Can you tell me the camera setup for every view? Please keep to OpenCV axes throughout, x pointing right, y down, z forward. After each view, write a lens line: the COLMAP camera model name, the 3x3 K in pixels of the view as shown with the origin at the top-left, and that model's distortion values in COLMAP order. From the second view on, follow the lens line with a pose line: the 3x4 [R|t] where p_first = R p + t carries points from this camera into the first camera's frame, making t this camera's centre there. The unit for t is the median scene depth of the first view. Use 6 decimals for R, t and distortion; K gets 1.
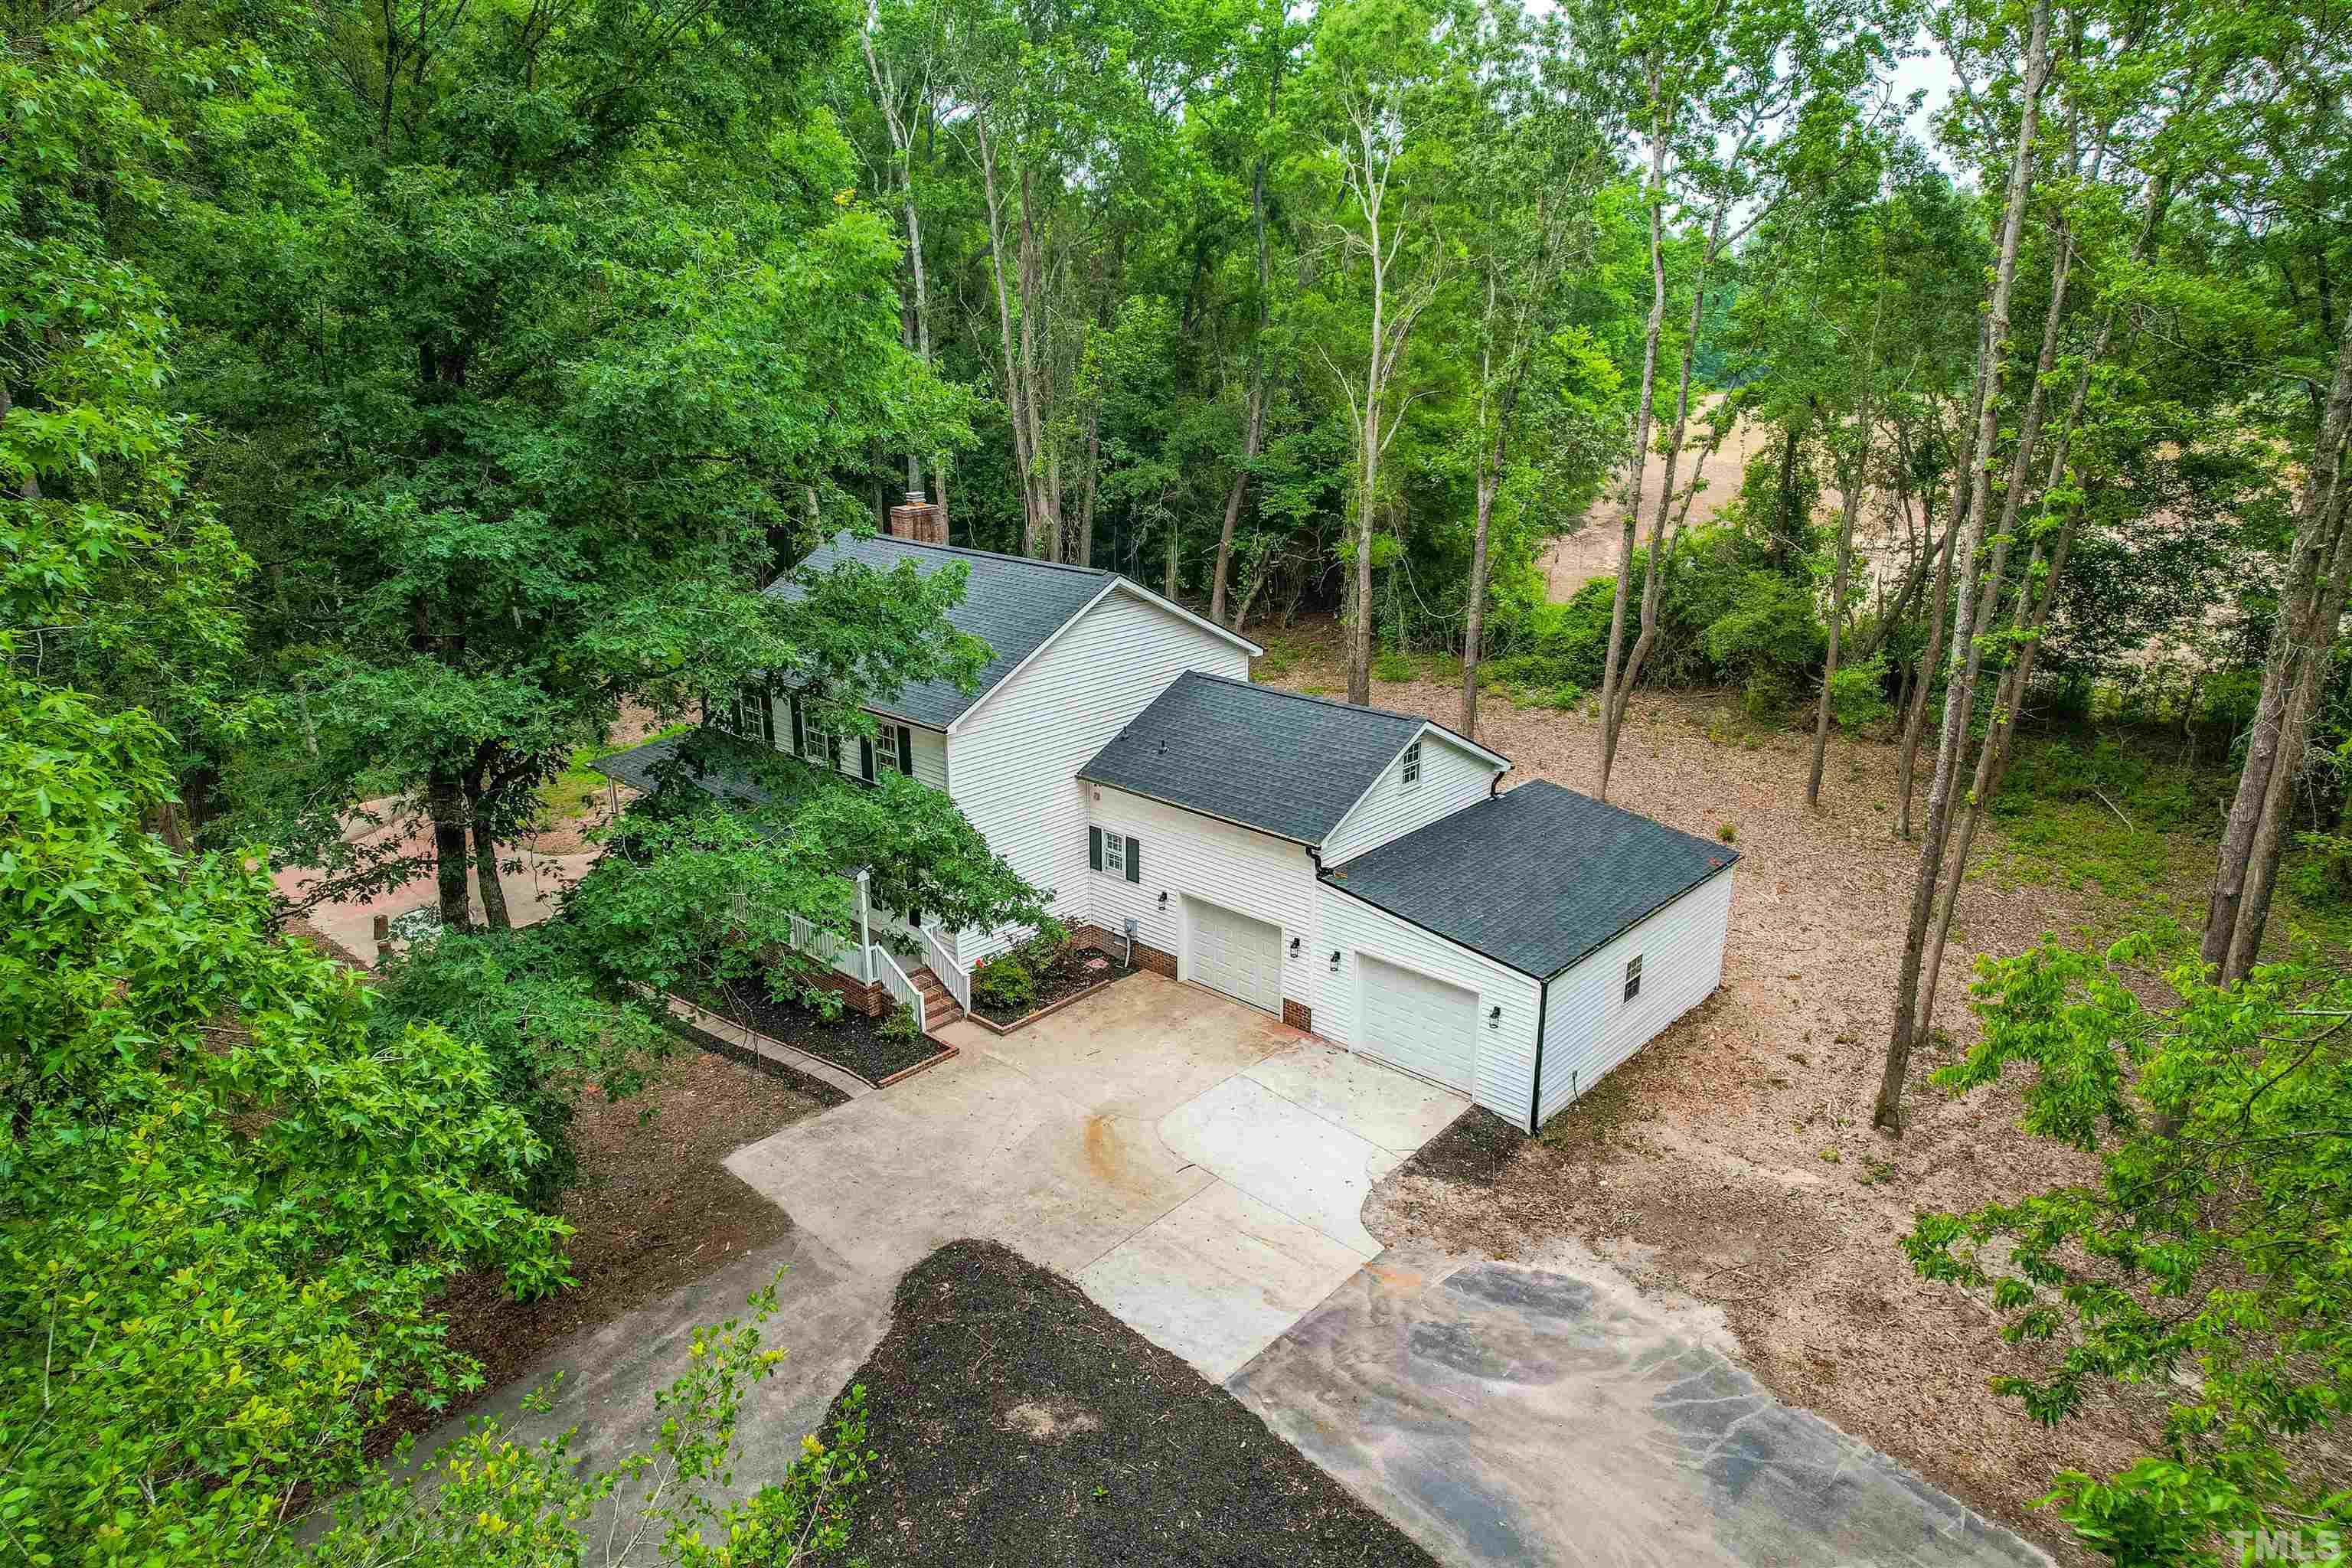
lens RADIAL K [[1511.3, 0, 1176.0], [0, 1511.3, 784.0], [0, 0, 1]] dist [-0.086605, 0.063486]
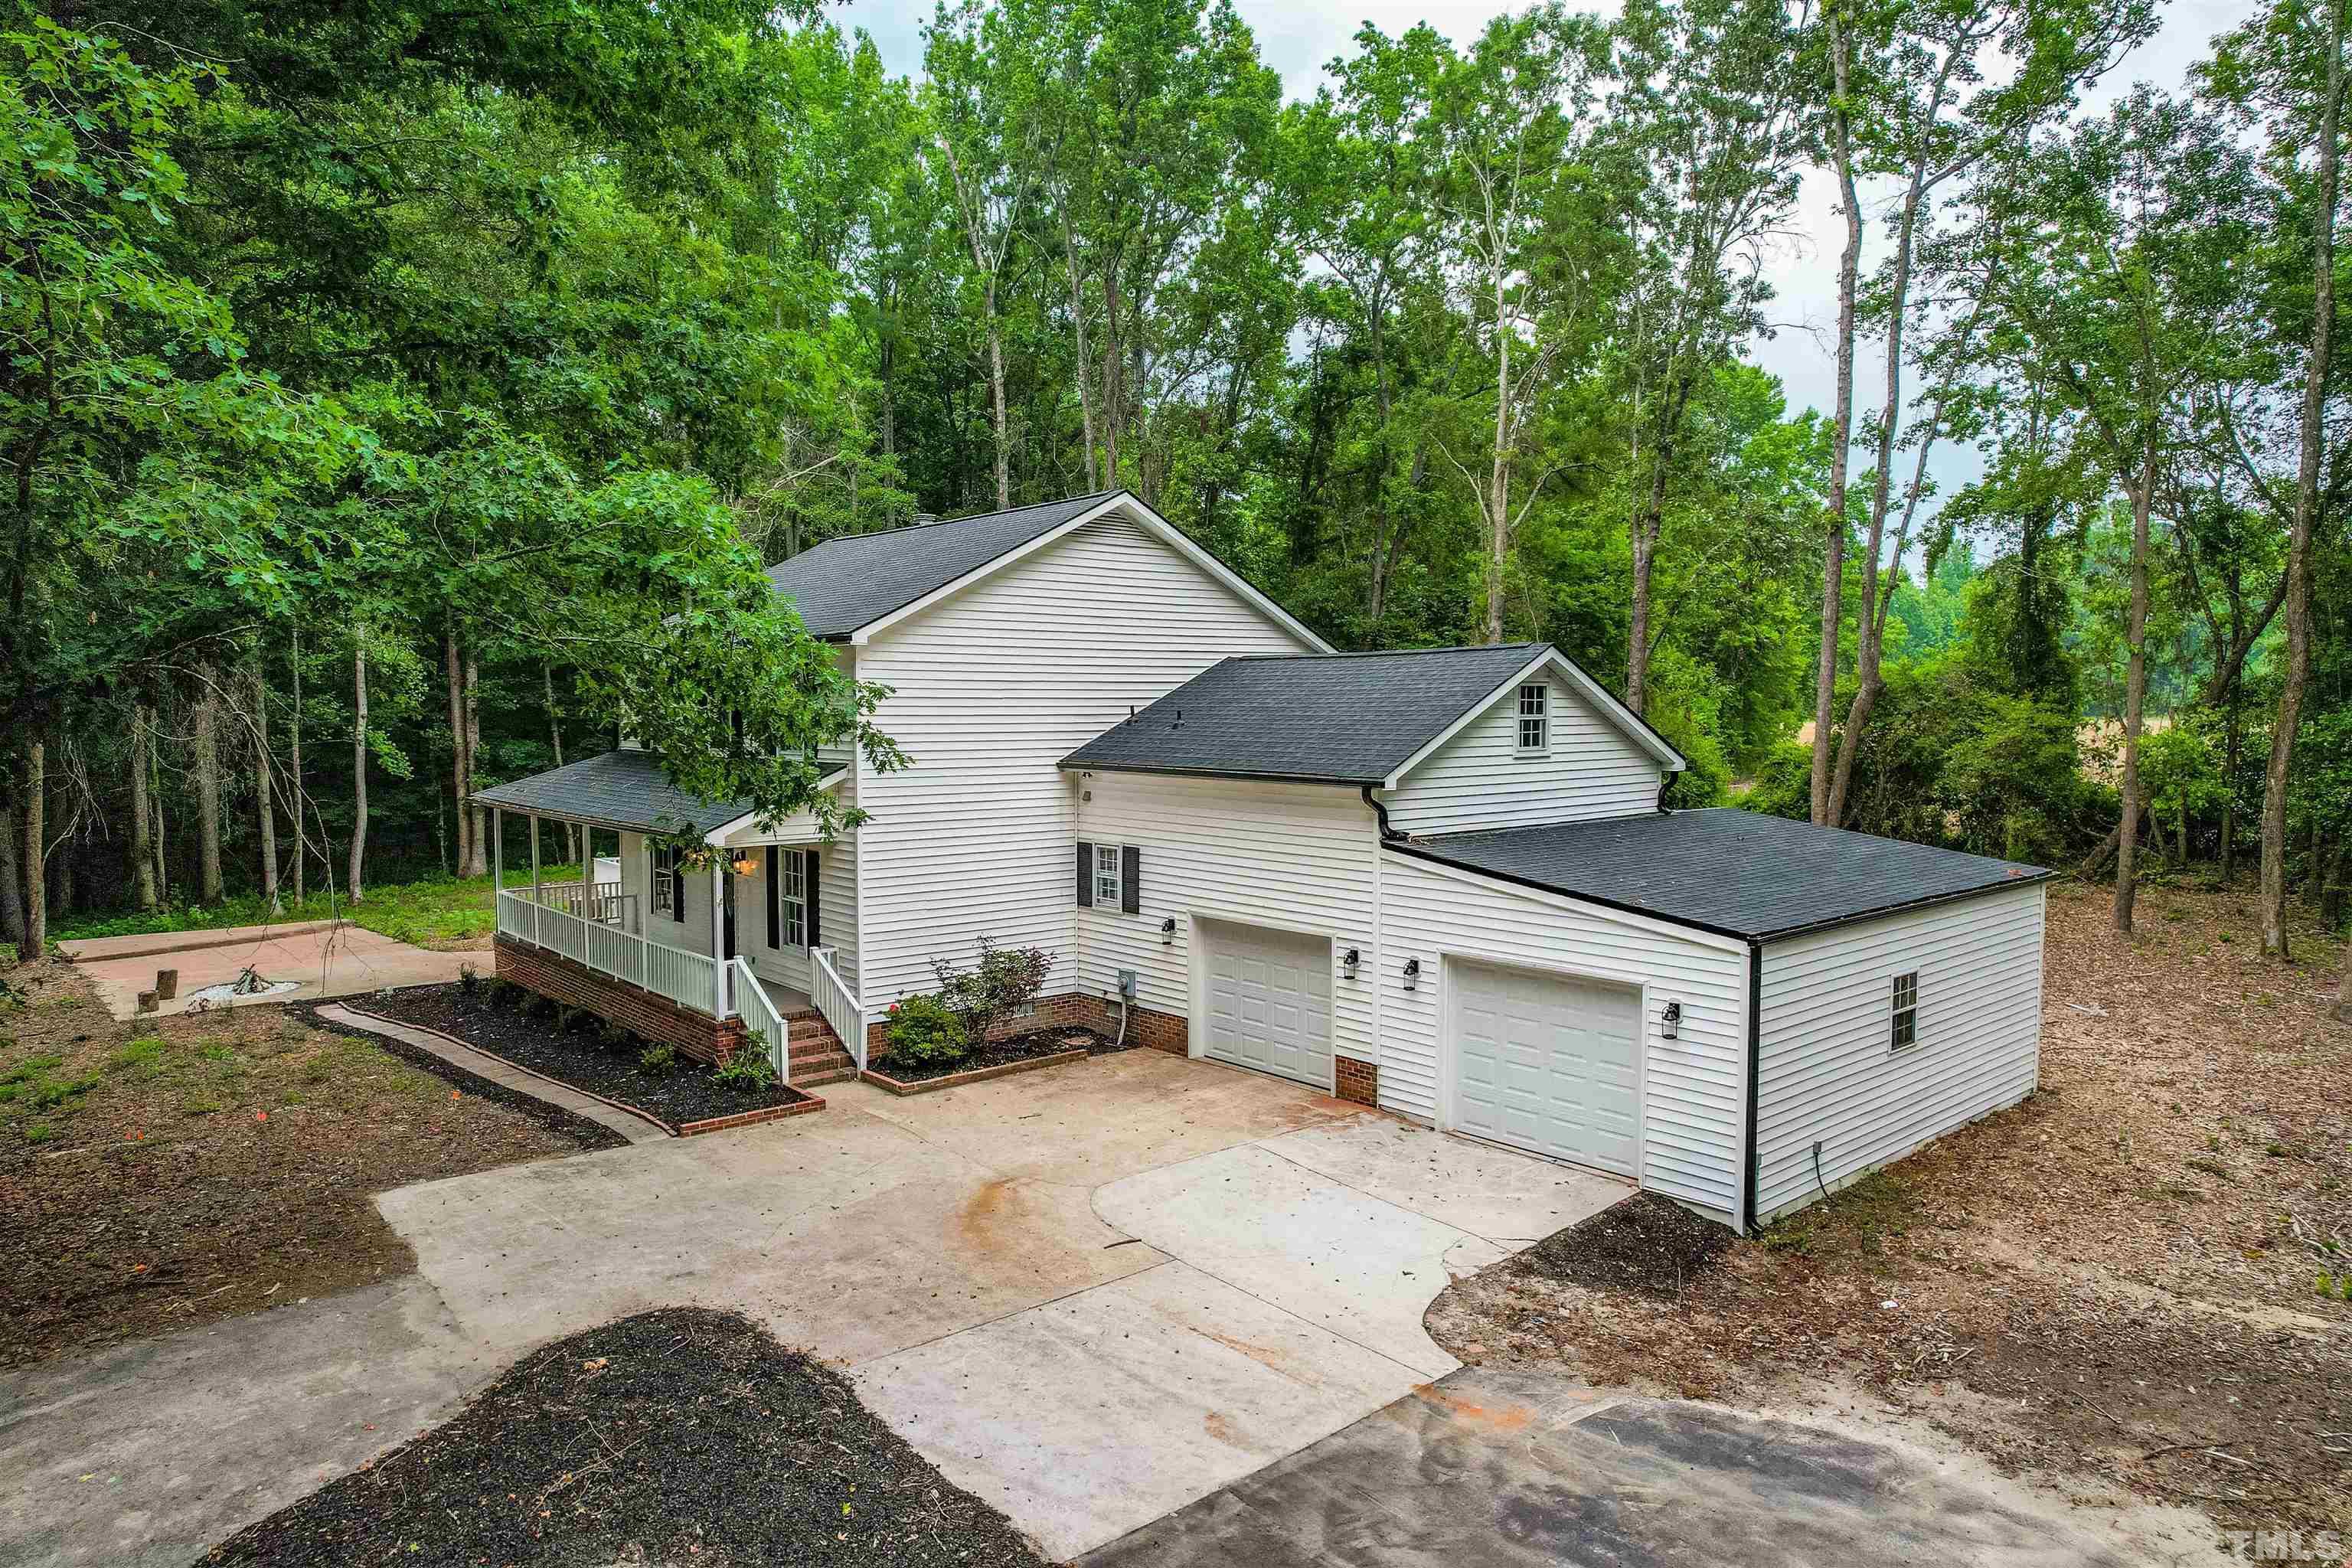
lens RADIAL K [[1511.3, 0, 1176.0], [0, 1511.3, 784.0], [0, 0, 1]] dist [-0.086605, 0.063486]
pose [[0.993184, 0.007633, -0.116304, 0.085729], [-0.036802, 0.967342, -0.250790, 0.214671], [0.110591, 0.253361, 0.961030, 0.386884]]
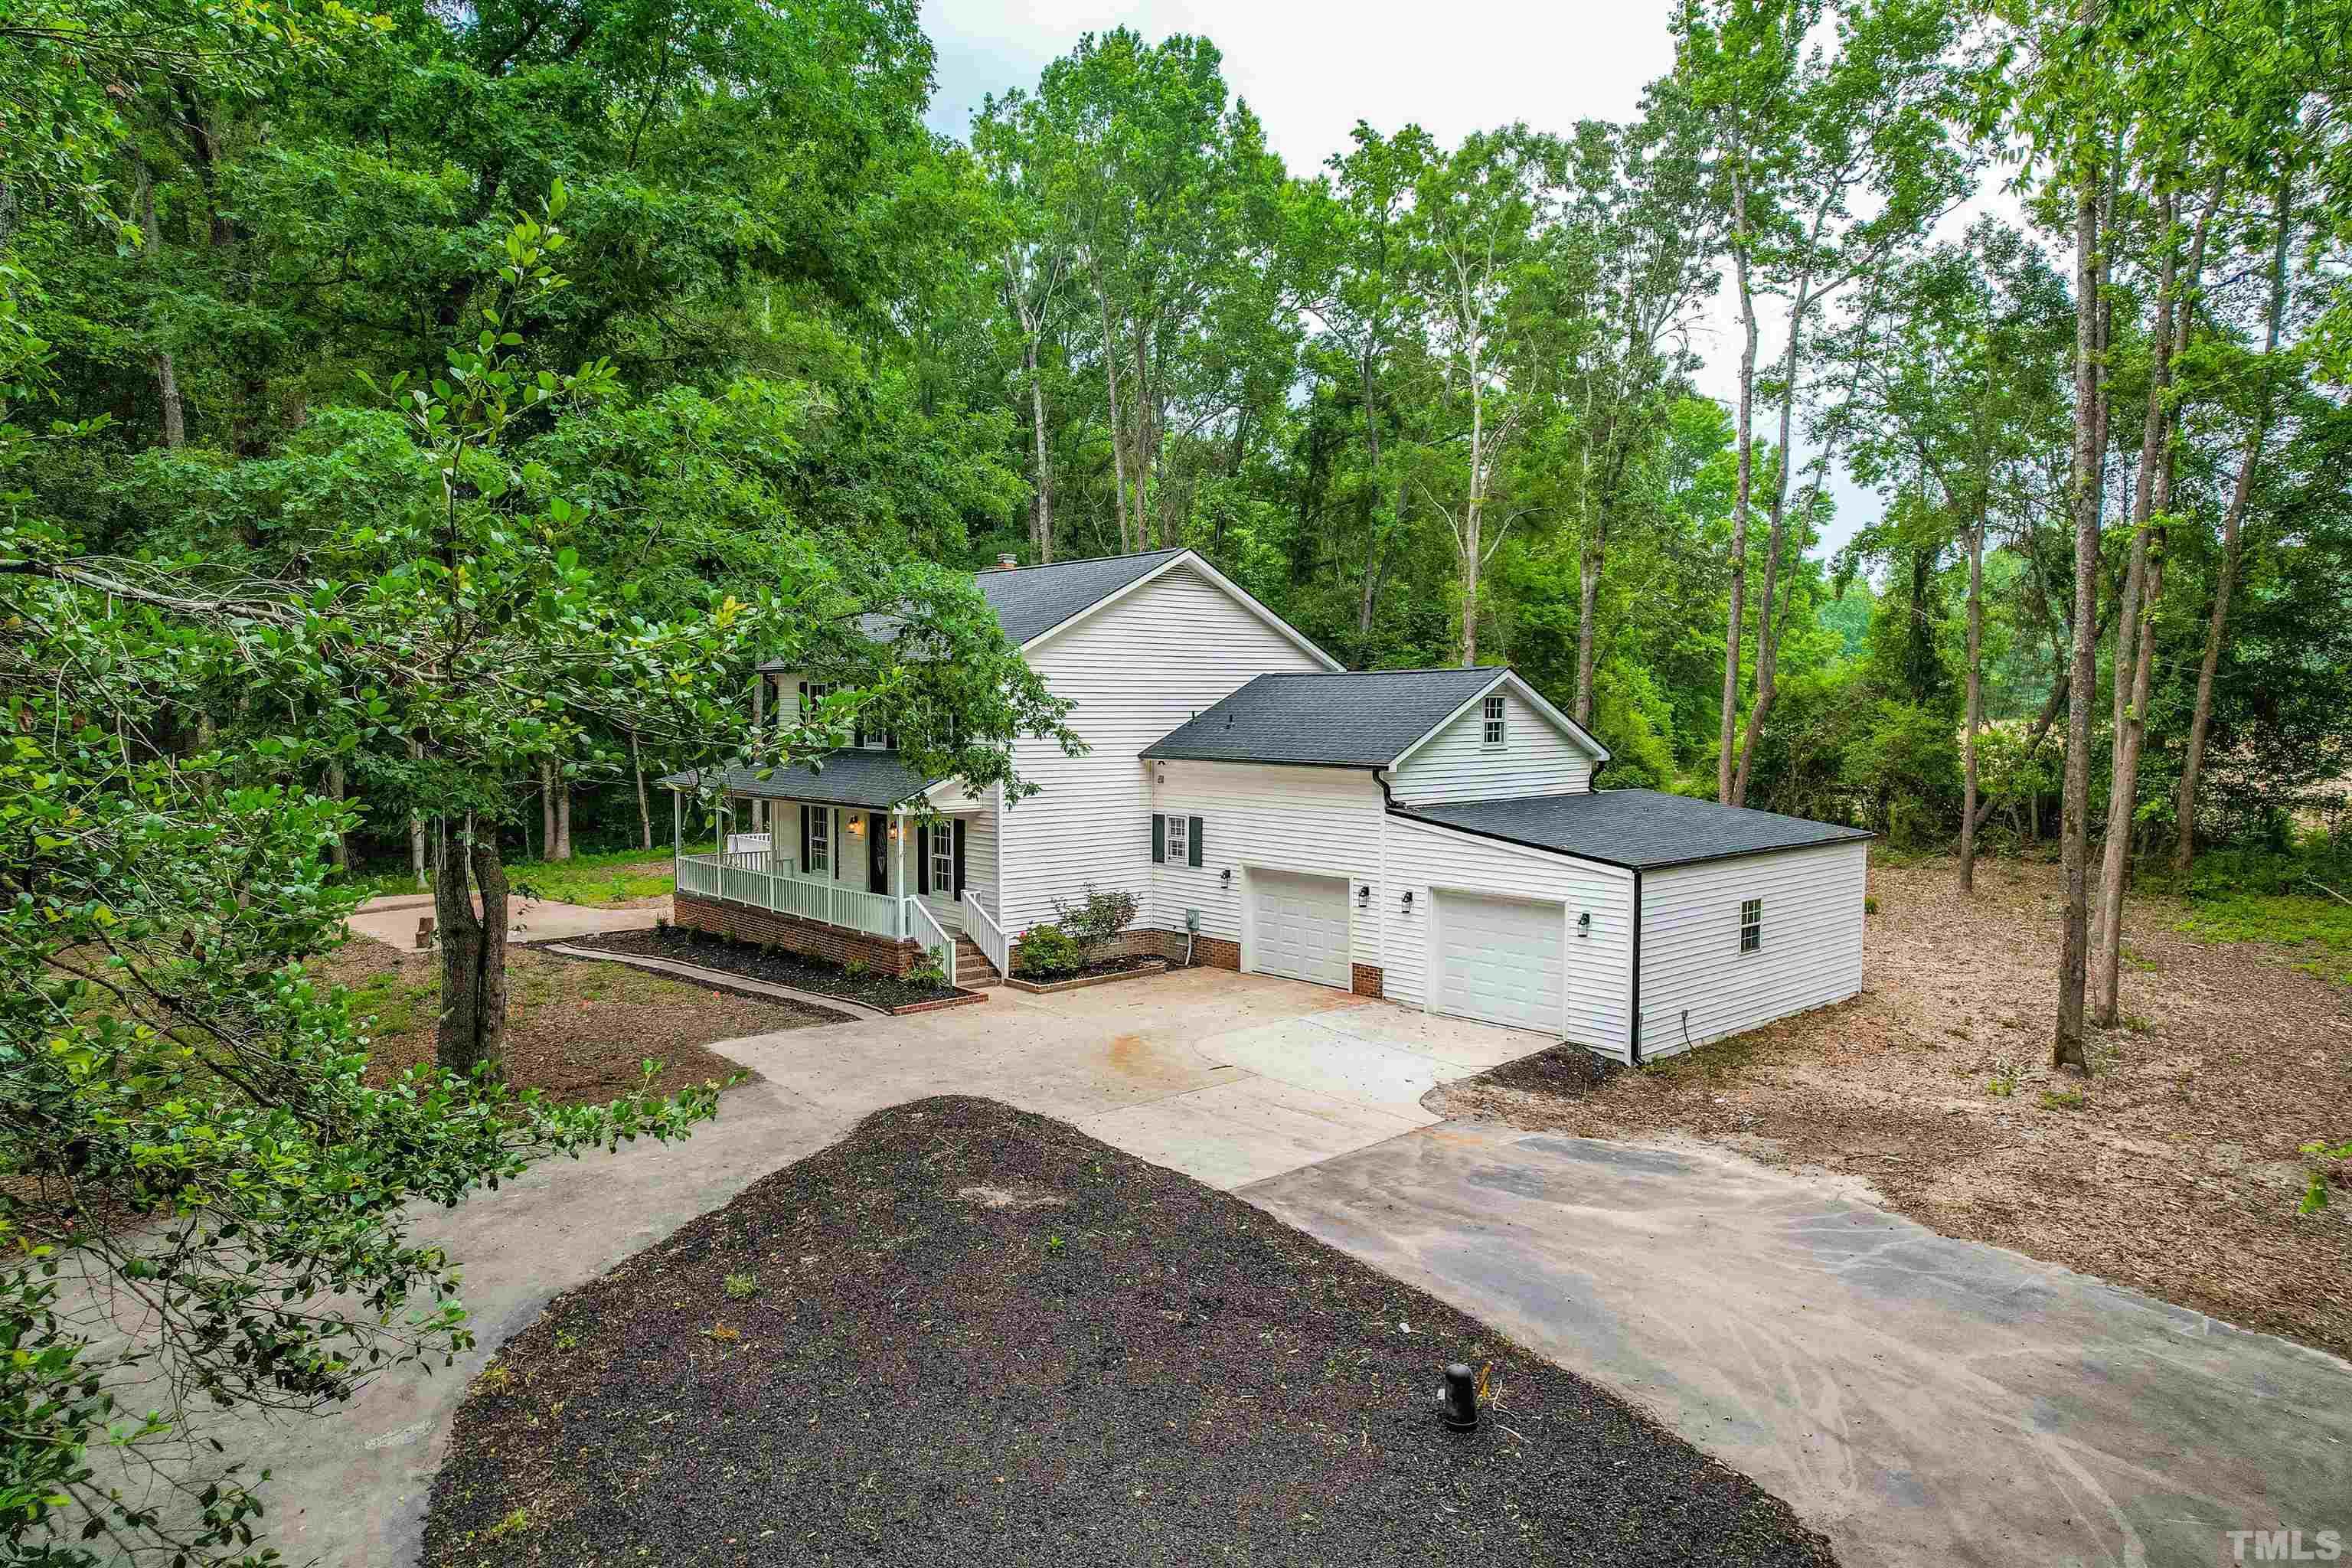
lens RADIAL K [[1511.3, 0, 1176.0], [0, 1511.3, 784.0], [0, 0, 1]] dist [-0.086605, 0.063486]
pose [[0.994734, 0.008669, -0.102120, 0.063740], [-0.034247, 0.967254, -0.251489, 0.296924], [0.096596, 0.253662, 0.962458, 0.115435]]
